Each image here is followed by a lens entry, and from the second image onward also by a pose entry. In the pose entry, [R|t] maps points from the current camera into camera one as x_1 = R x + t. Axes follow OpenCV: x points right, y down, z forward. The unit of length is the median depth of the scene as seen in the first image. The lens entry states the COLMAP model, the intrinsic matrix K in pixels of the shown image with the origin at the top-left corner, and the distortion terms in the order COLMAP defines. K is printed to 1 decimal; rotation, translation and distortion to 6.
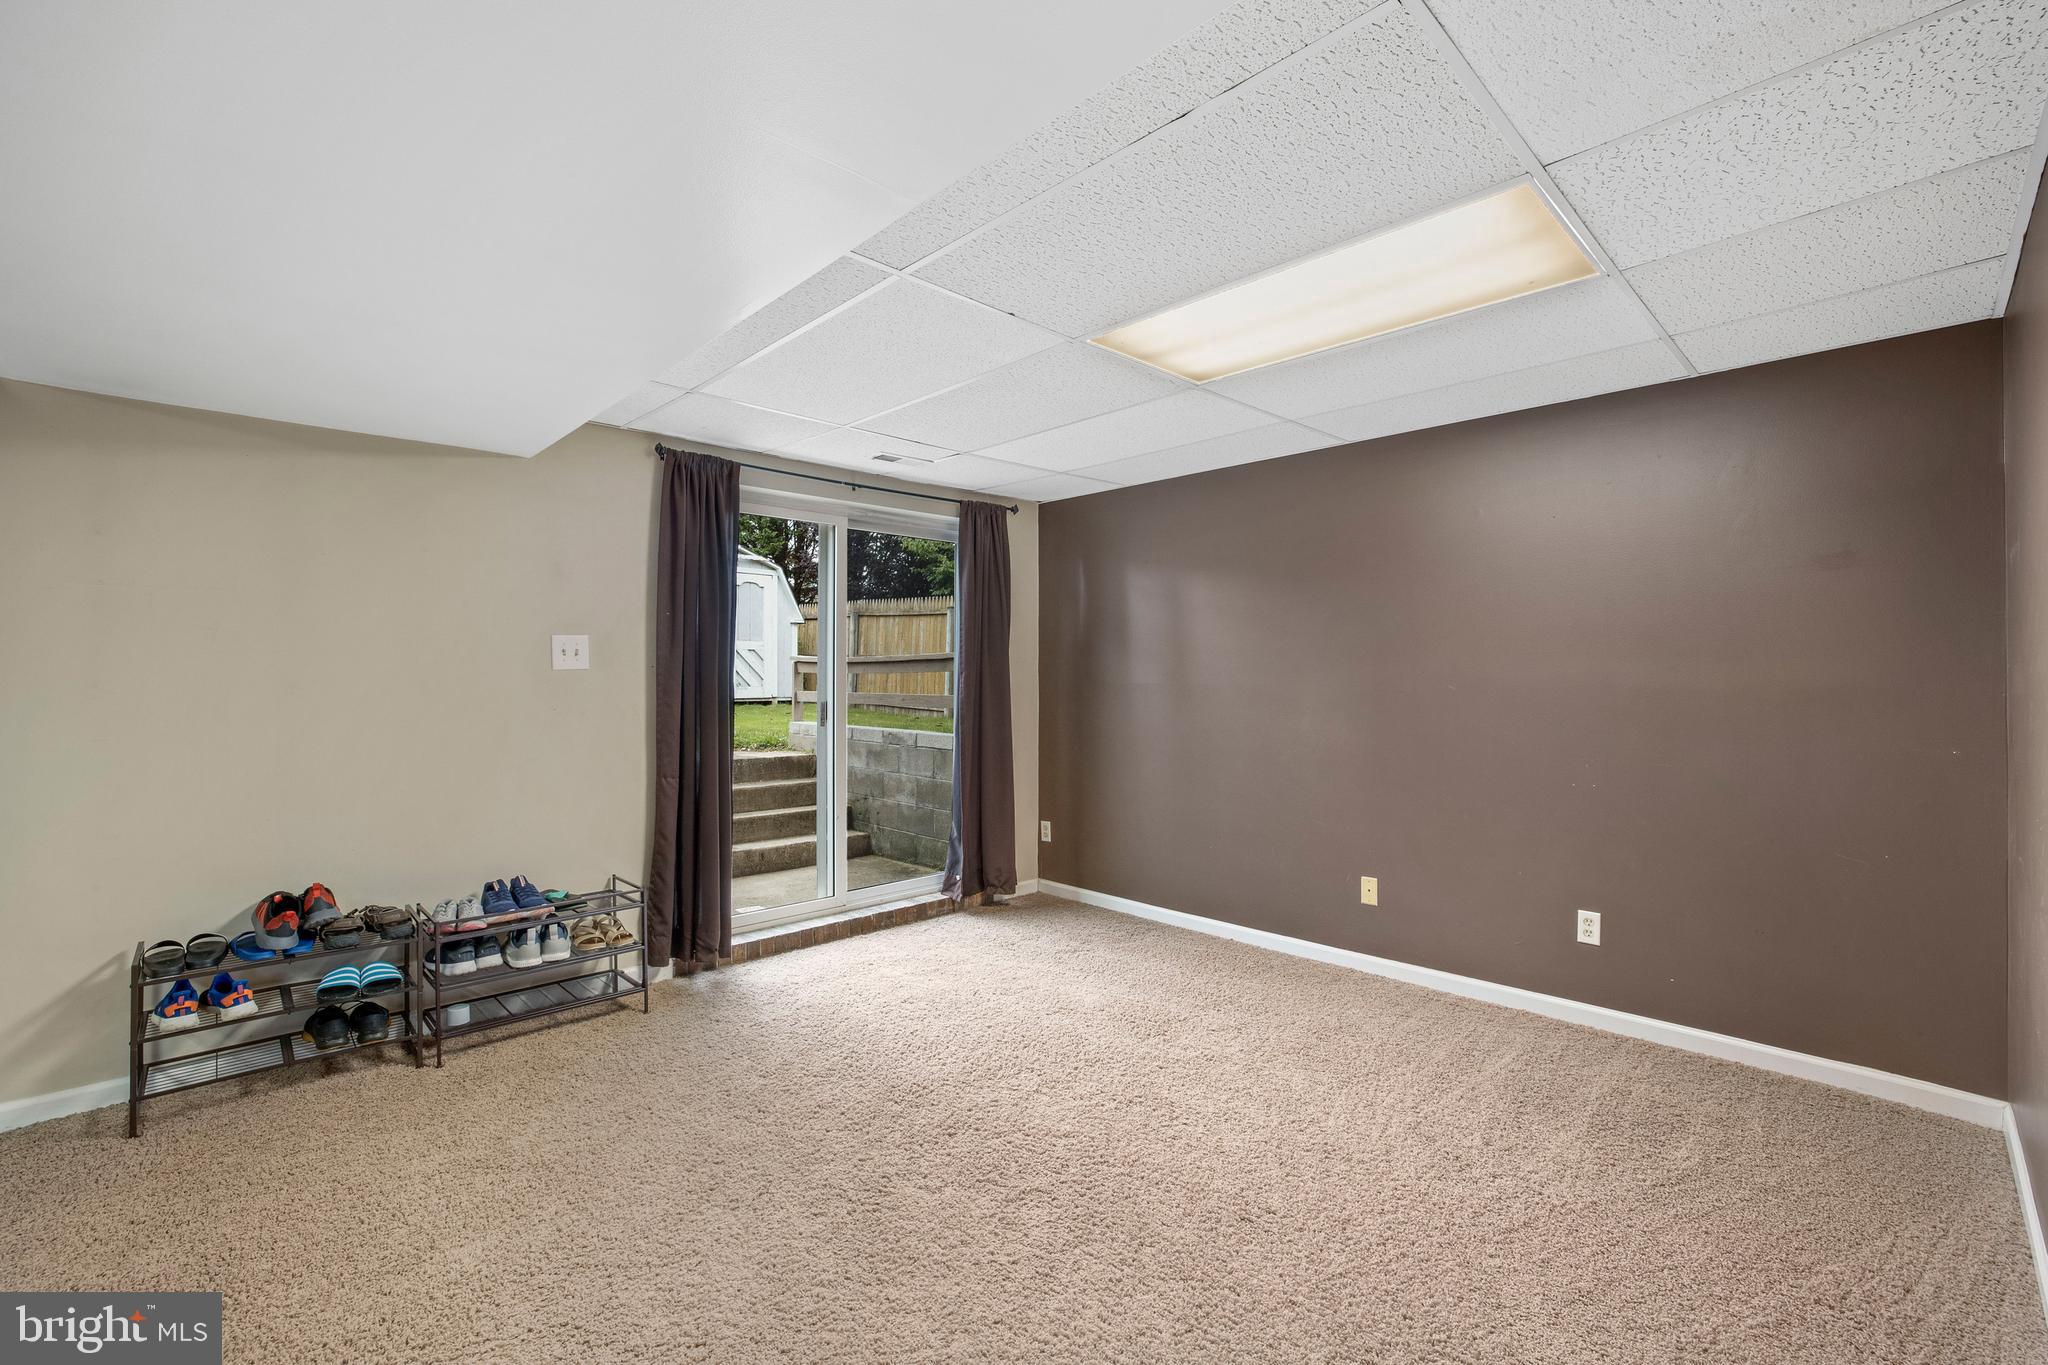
lens RADIAL K [[877.1, 0, 1025.4], [0, 877.1, 674.1], [0, 0, 1]] dist [-0.032862, 0.010184]
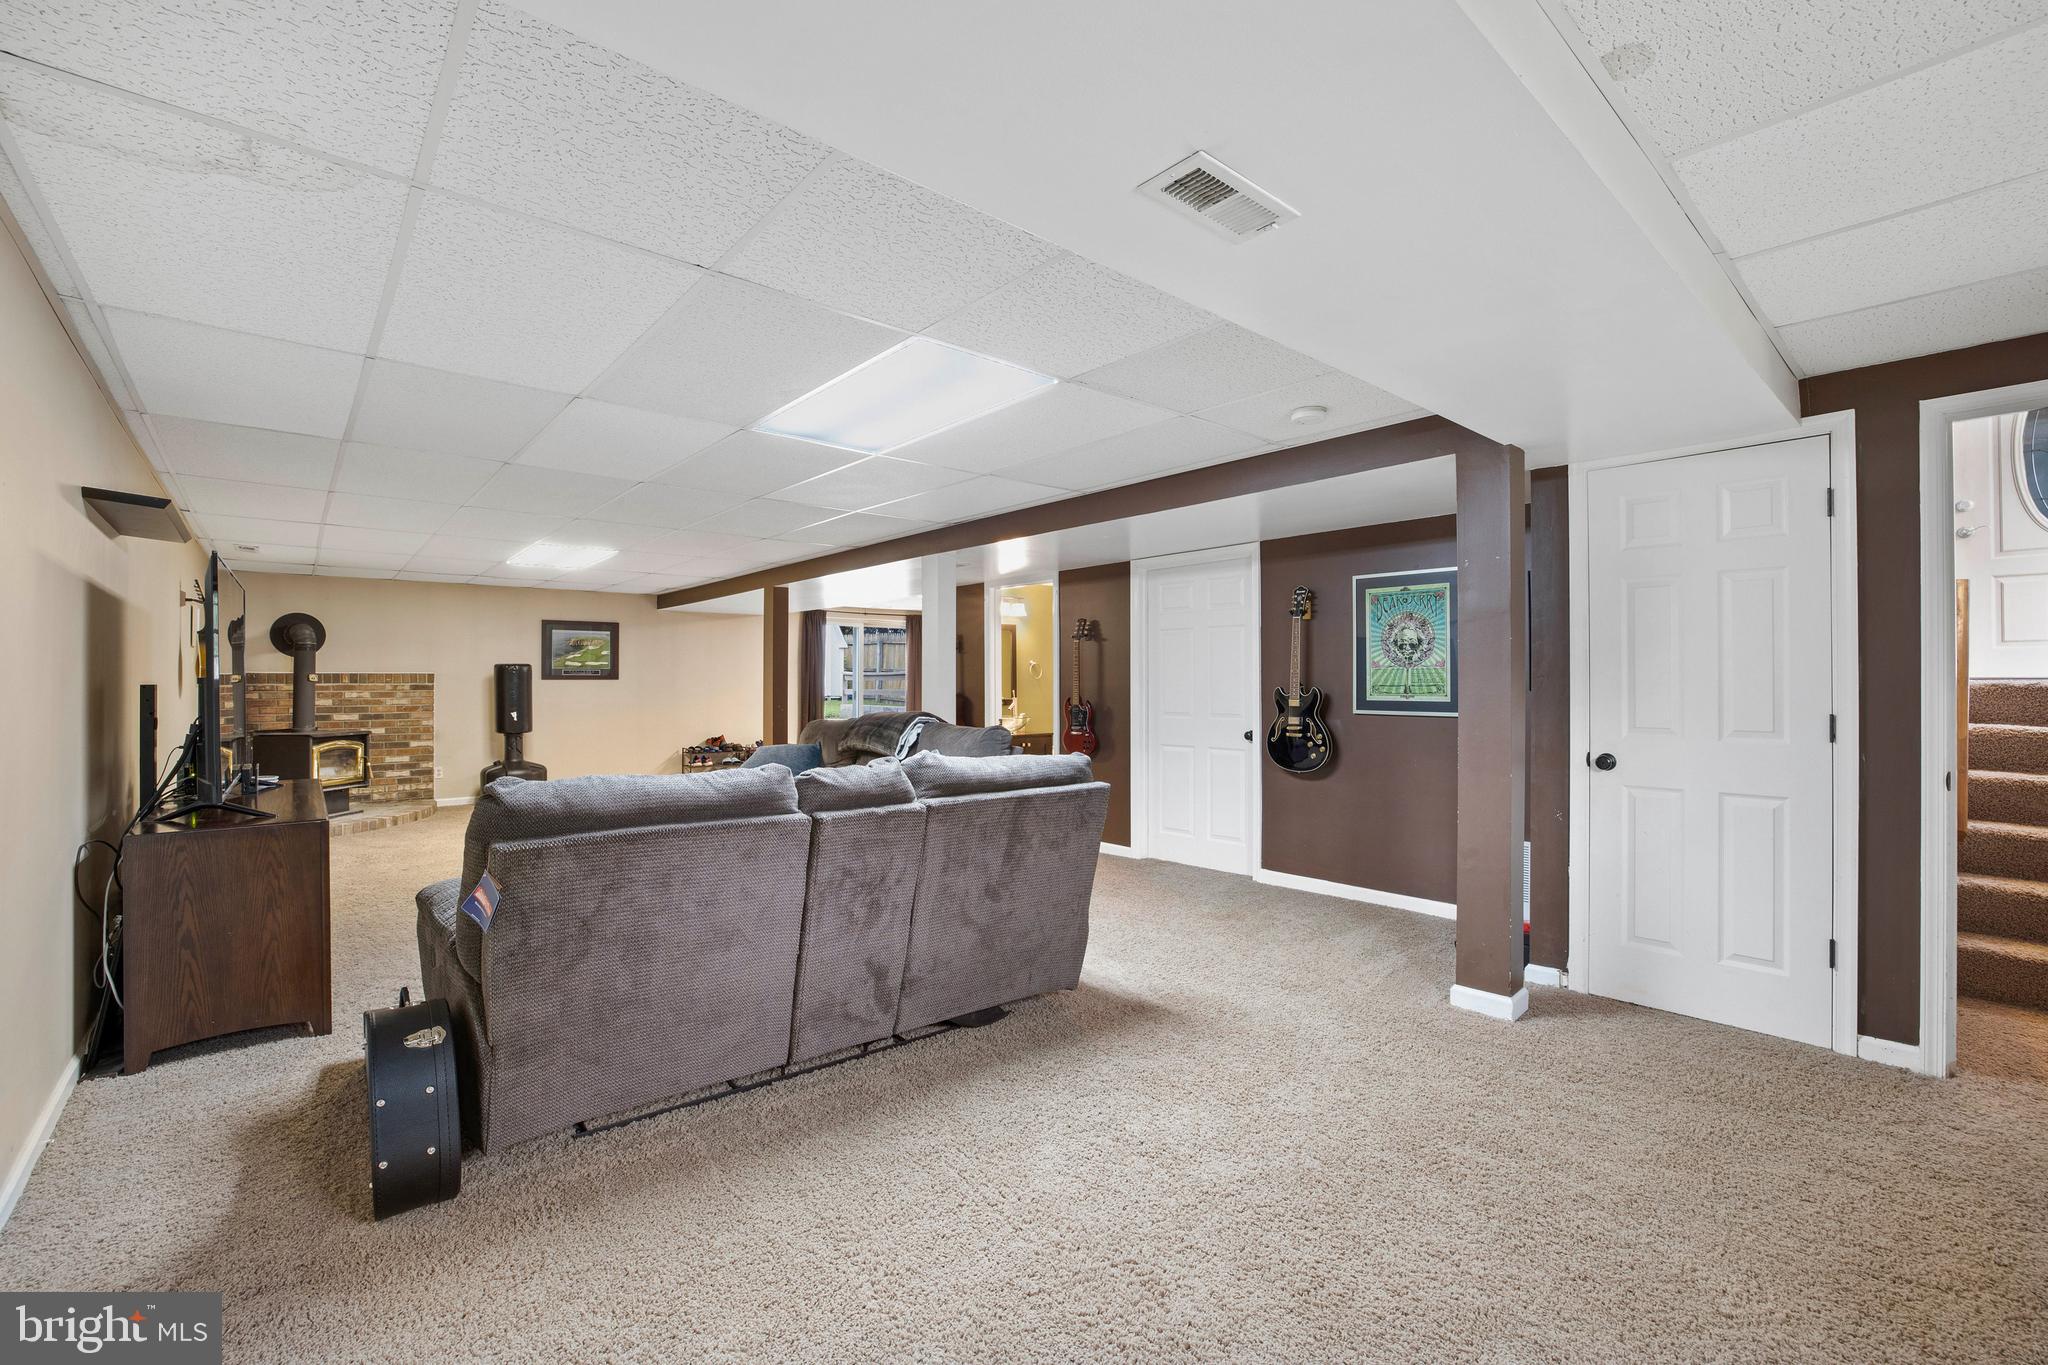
lens RADIAL K [[877.1, 0, 1031.5], [0, 877.1, 670.7], [0, 0, 1]] dist [-0.032862, 0.010184]
pose [[0.999071, 0.000214, -0.043092, 0.290015], [-0.000704, 0.999935, -0.011360, -0.001064], [0.043087, 0.011380, 0.999007, -1.124835]]
